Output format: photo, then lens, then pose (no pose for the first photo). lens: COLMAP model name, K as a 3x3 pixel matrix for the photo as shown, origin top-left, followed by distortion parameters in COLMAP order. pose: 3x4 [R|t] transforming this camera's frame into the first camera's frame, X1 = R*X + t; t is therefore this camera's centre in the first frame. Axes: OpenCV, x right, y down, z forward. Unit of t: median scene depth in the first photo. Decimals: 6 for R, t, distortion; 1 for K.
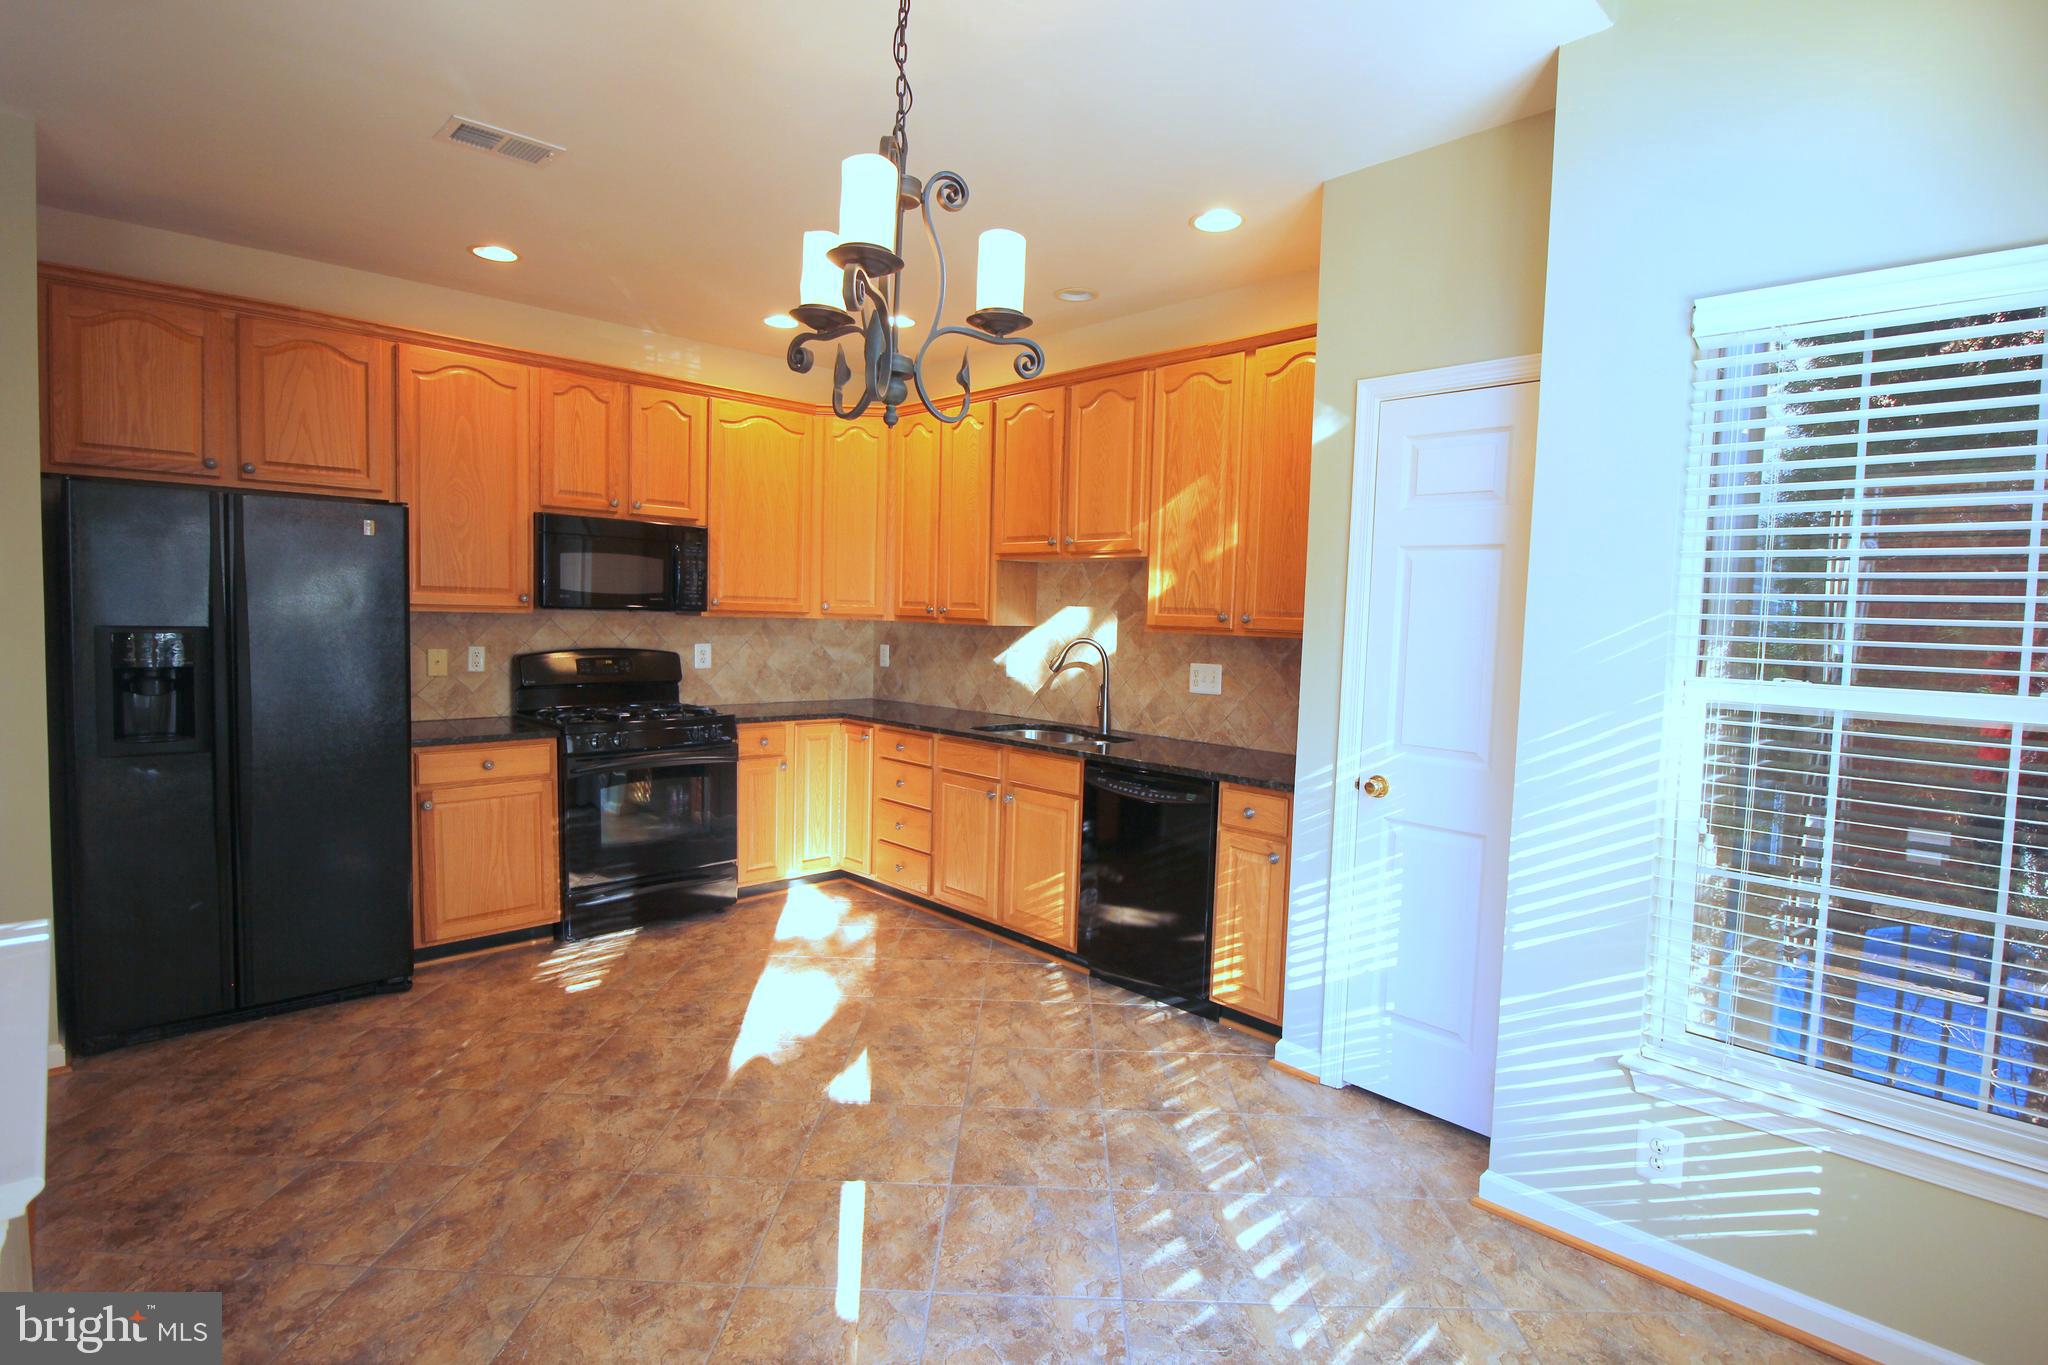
lens RADIAL K [[1019.9, 0, 1059.4], [0, 1019.9, 674.5], [0, 0, 1]] dist [-0.005357, -0.001602]
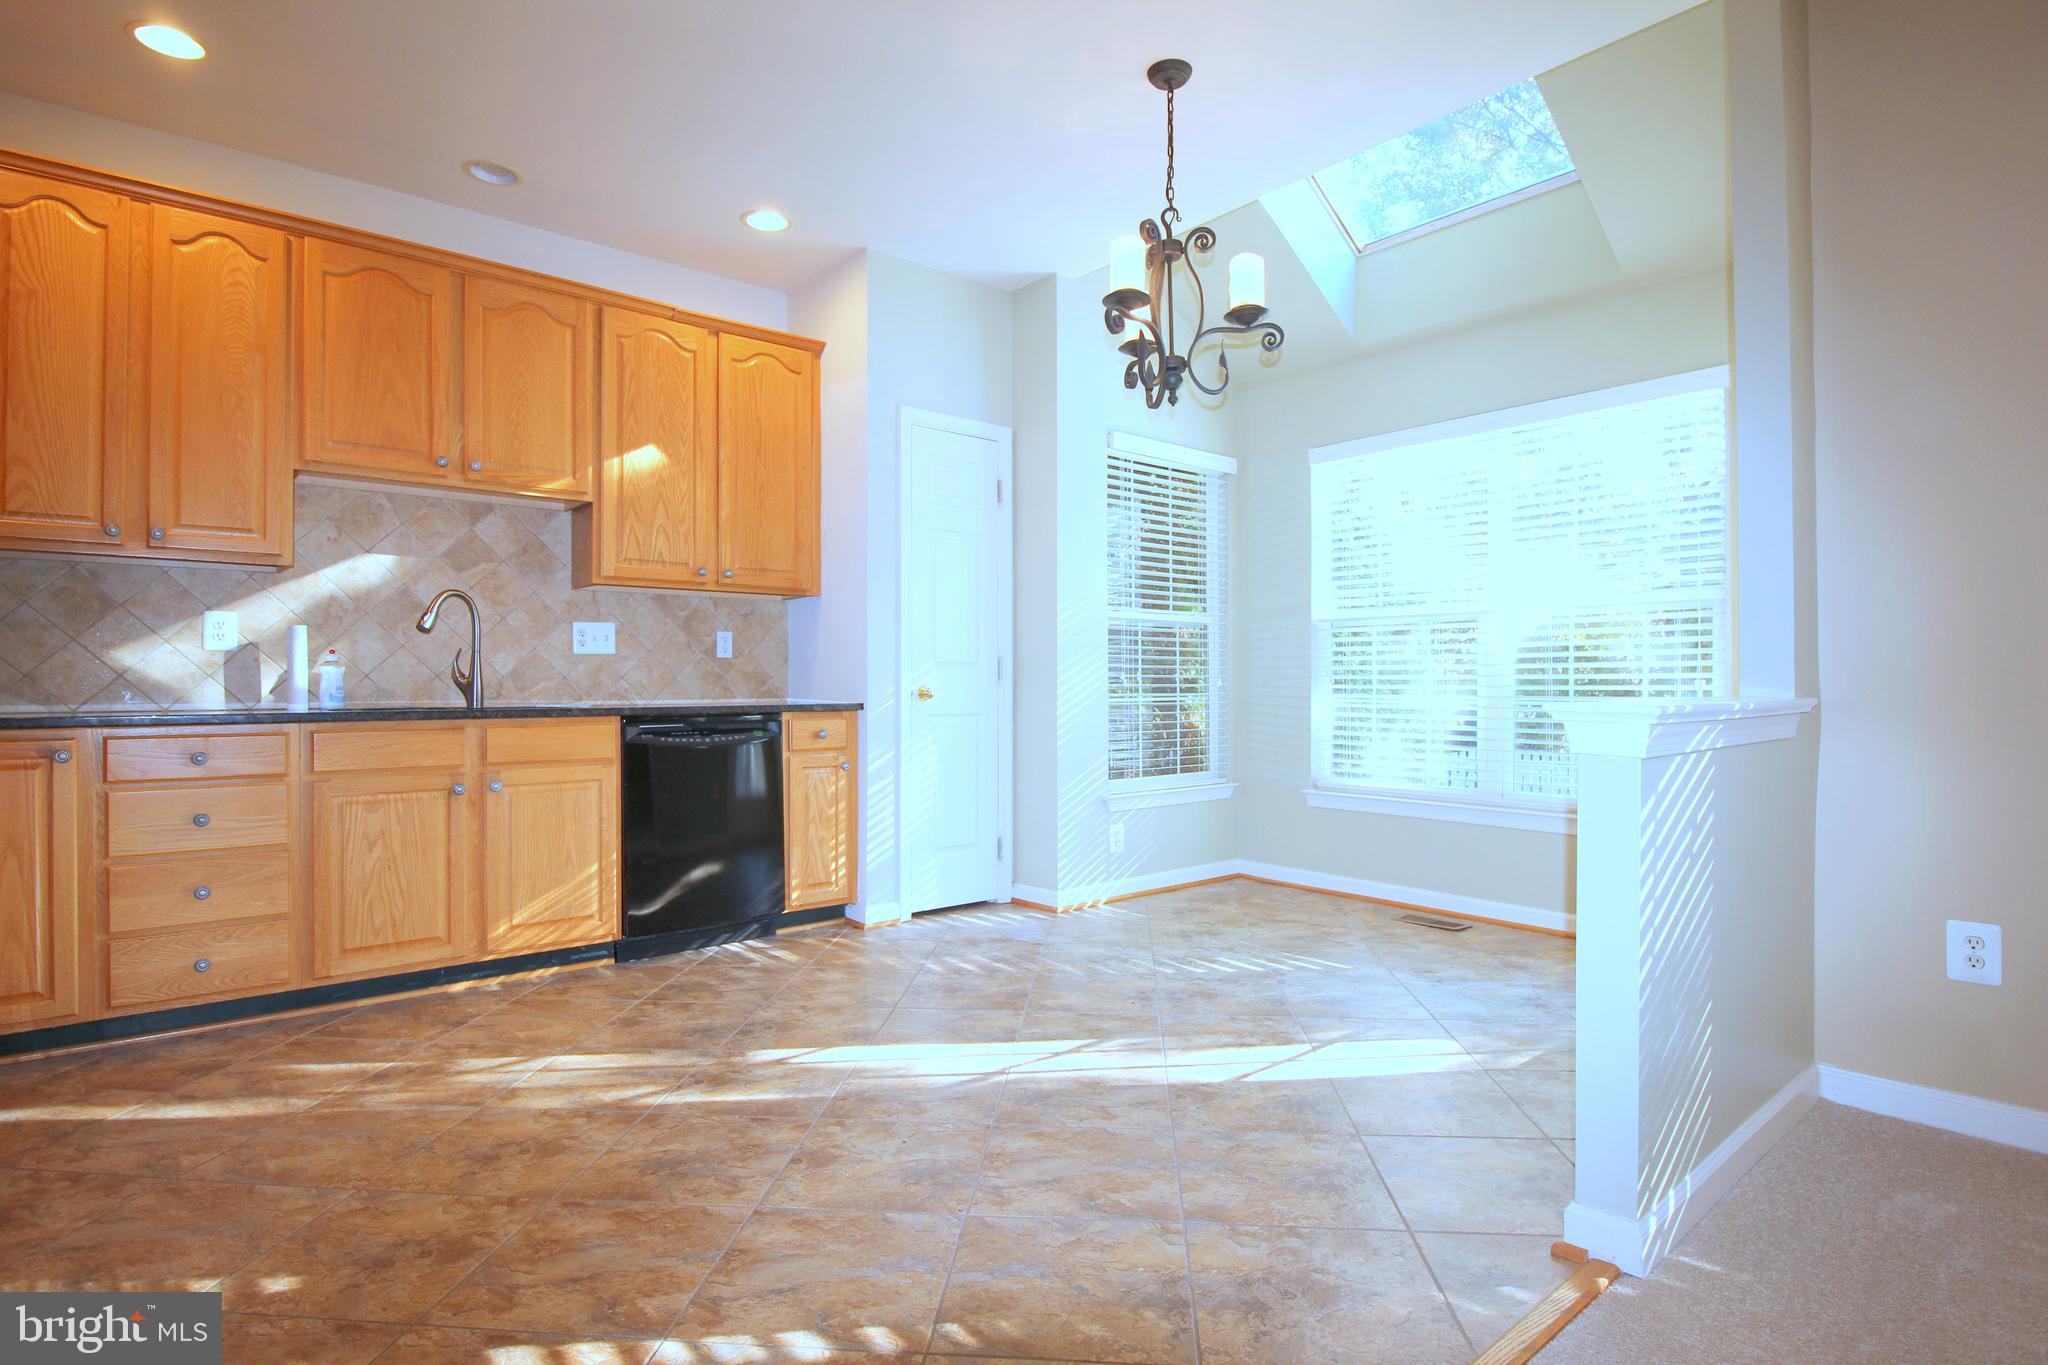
lens RADIAL K [[1019.9, 0, 1022.9], [0, 1019.9, 682.5], [0, 0, 1]] dist [-0.005357, -0.001602]
pose [[0.083314, -0.028619, 0.996112, -0.928396], [0.066375, 0.997527, 0.023108, 0.060052], [-0.994310, 0.064192, 0.085007, 0.623584]]
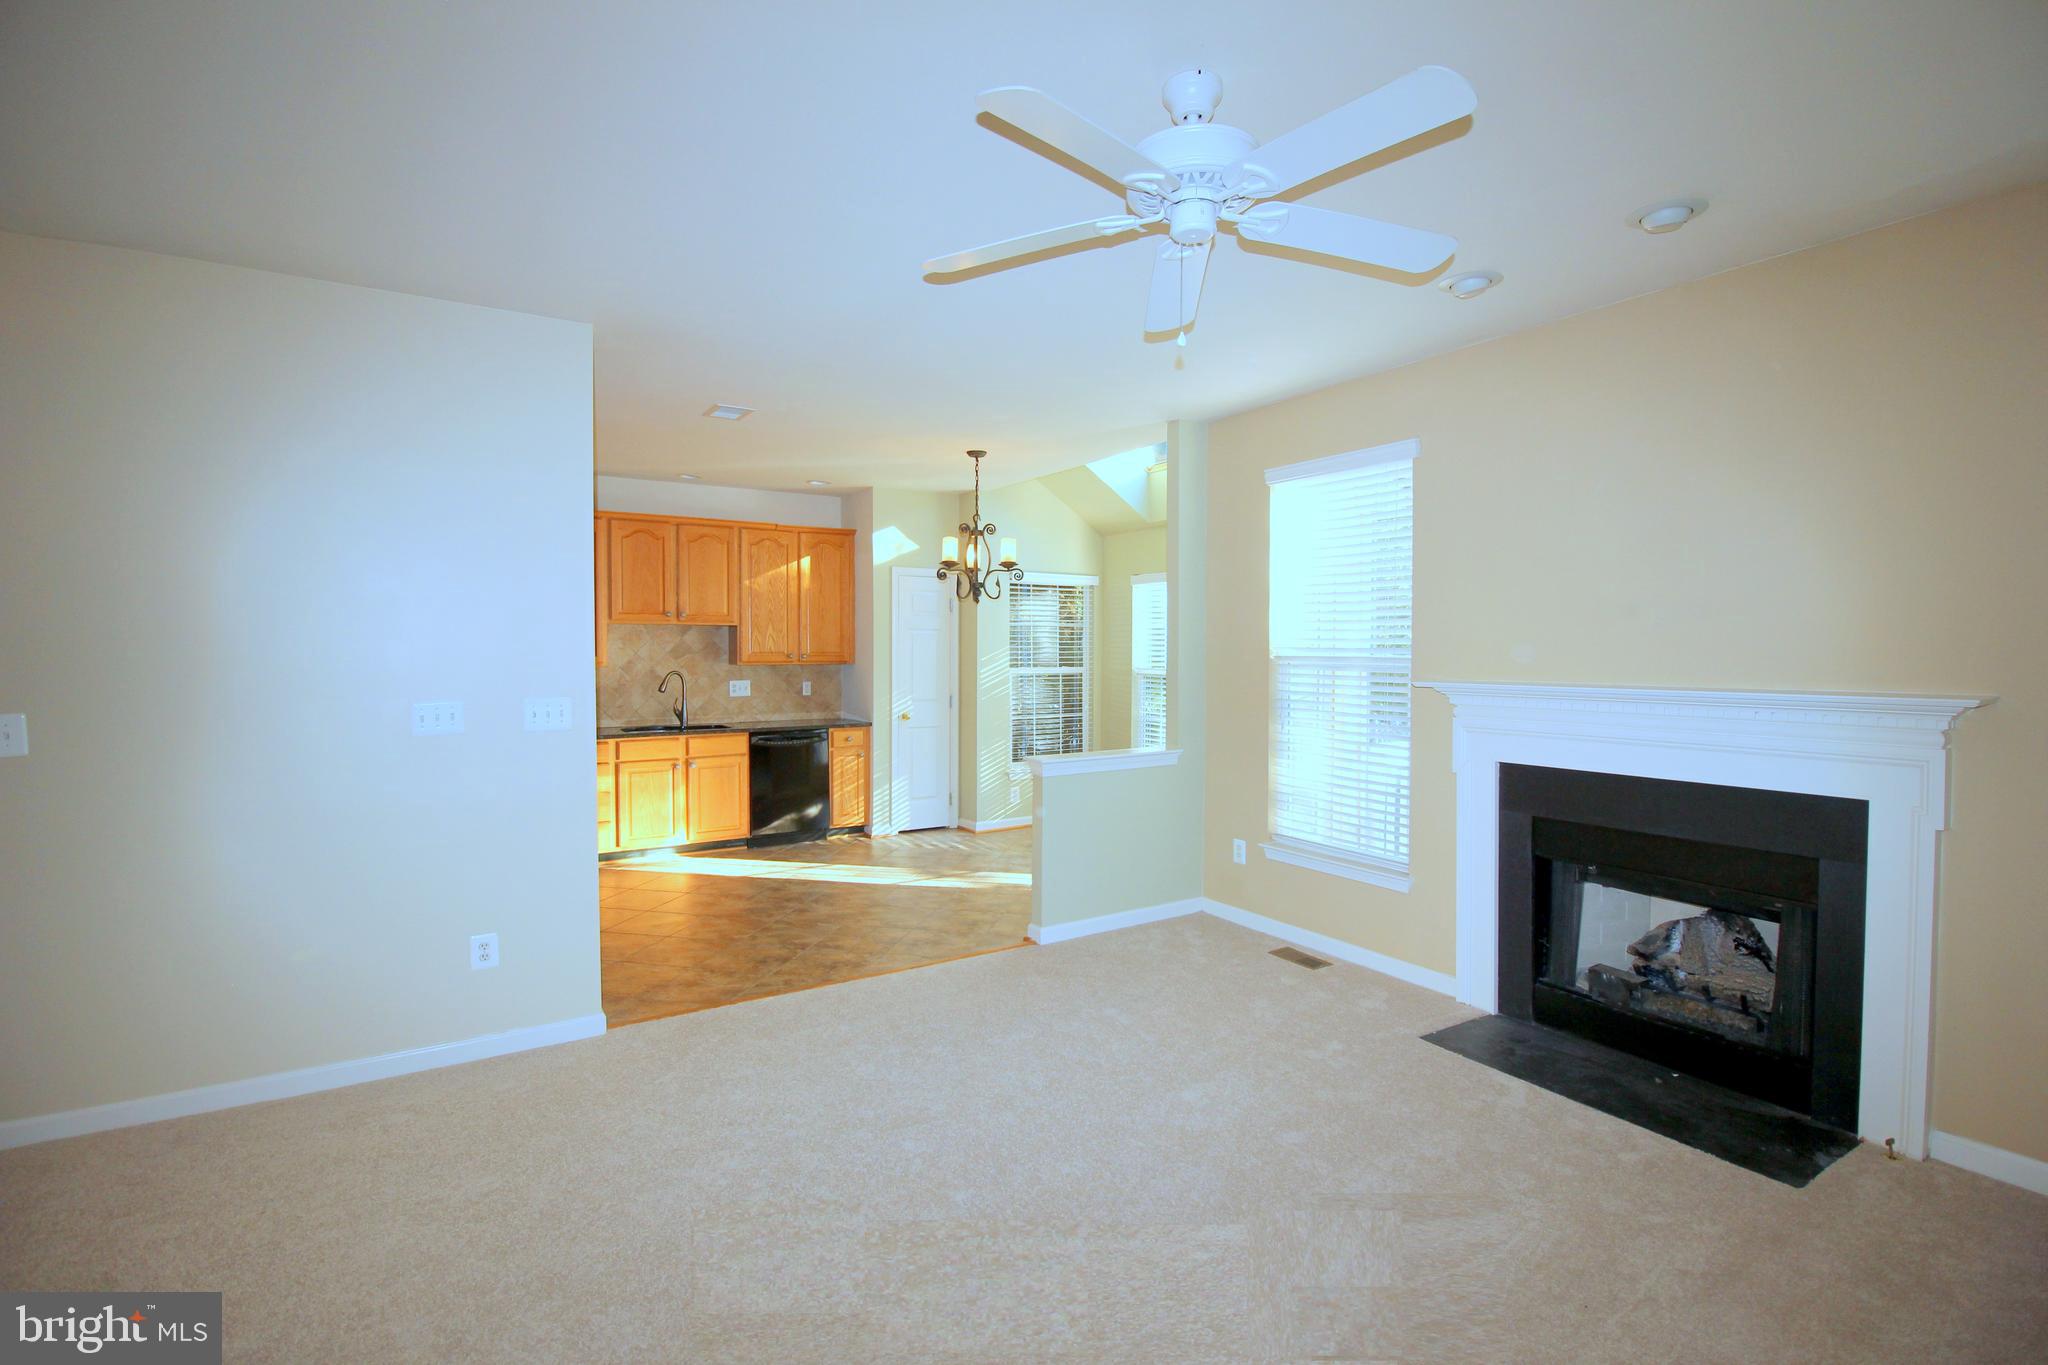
lens RADIAL K [[937.6, 0, 1024.3], [0, 937.6, 667.9], [0, 0, 1]] dist [-0.001298, -0.000617]
pose [[0.224996, -0.052964, 0.972919, -1.715754], [0.064815, 0.997123, 0.039293, -0.080836], [-0.972202, 0.054219, 0.227782, 0.101869]]
